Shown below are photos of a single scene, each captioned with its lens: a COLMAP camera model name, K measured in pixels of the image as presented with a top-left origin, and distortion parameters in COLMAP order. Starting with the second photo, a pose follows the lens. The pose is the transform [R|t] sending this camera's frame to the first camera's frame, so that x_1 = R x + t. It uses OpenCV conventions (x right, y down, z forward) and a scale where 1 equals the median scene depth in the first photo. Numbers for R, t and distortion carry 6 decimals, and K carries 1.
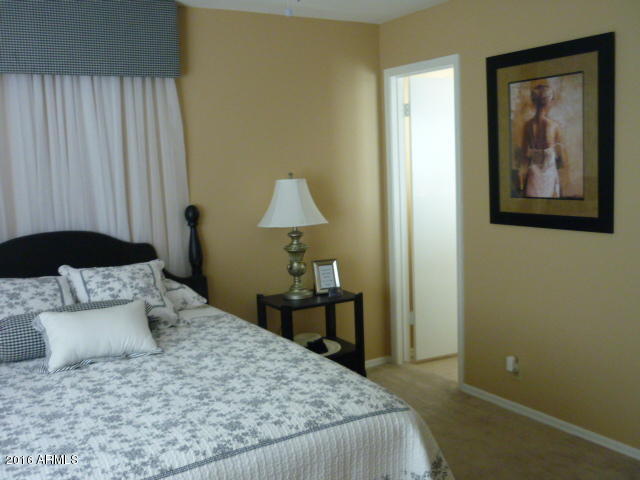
lens RADIAL K [[652.0, 0, 320.4], [0, 652.0, 237.4], [0, 0, 1]] dist [-0.025692, 0.000000]
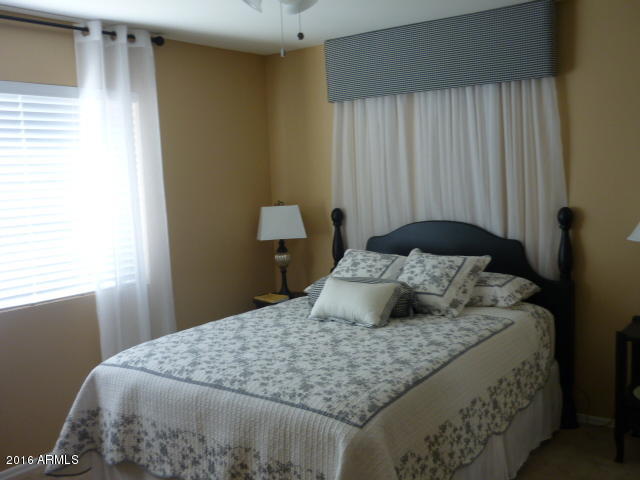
lens RADIAL K [[652.0, 0, 320.9], [0, 652.0, 240.8], [0, 0, 1]] dist [-0.025692, 0.000000]
pose [[0.369325, 0.123483, -0.921060, 0.880957], [-0.083380, 0.991538, 0.099498, -0.103310], [0.925552, 0.040051, 0.376496, 0.481048]]
